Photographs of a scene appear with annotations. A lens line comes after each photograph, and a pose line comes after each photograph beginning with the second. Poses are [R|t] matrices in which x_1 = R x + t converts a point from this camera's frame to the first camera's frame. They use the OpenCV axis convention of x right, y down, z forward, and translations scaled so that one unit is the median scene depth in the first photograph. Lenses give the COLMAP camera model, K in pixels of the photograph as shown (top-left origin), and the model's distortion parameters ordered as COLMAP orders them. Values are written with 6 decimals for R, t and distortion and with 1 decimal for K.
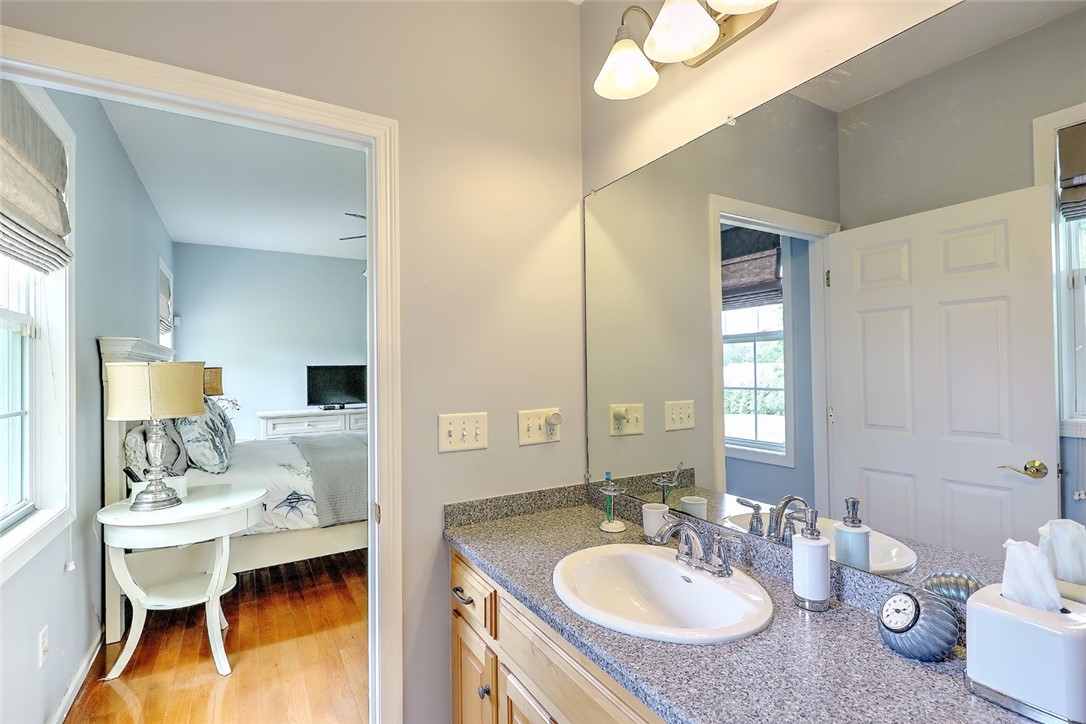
lens RADIAL K [[504.8, 0, 543.0], [0, 504.8, 362.0], [0, 0, 1]] dist [0.001525, -0.000769]
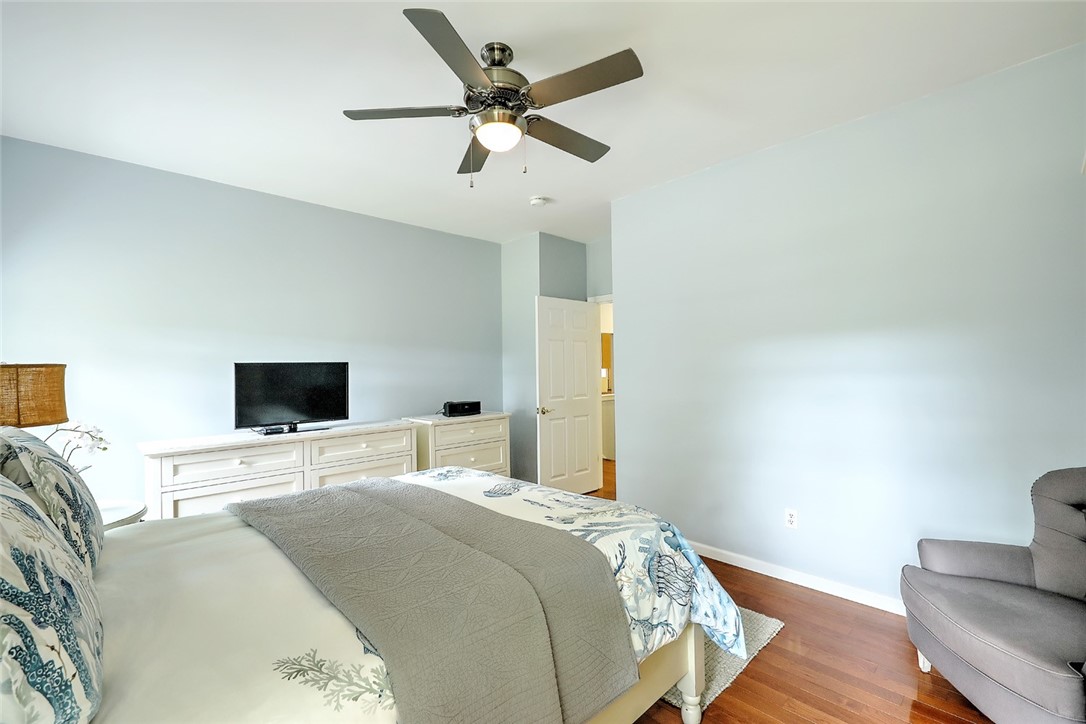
lens RADIAL K [[480.1, 0, 543.0], [0, 480.1, 362.0], [0, 0, 1]] dist [-0.000016, -0.000912]
pose [[0.976438, 0.003007, 0.215778, -0.239370], [-0.003069, 0.999995, -0.000048, 0.005827], [-0.215777, -0.000616, 0.976442, 0.375384]]
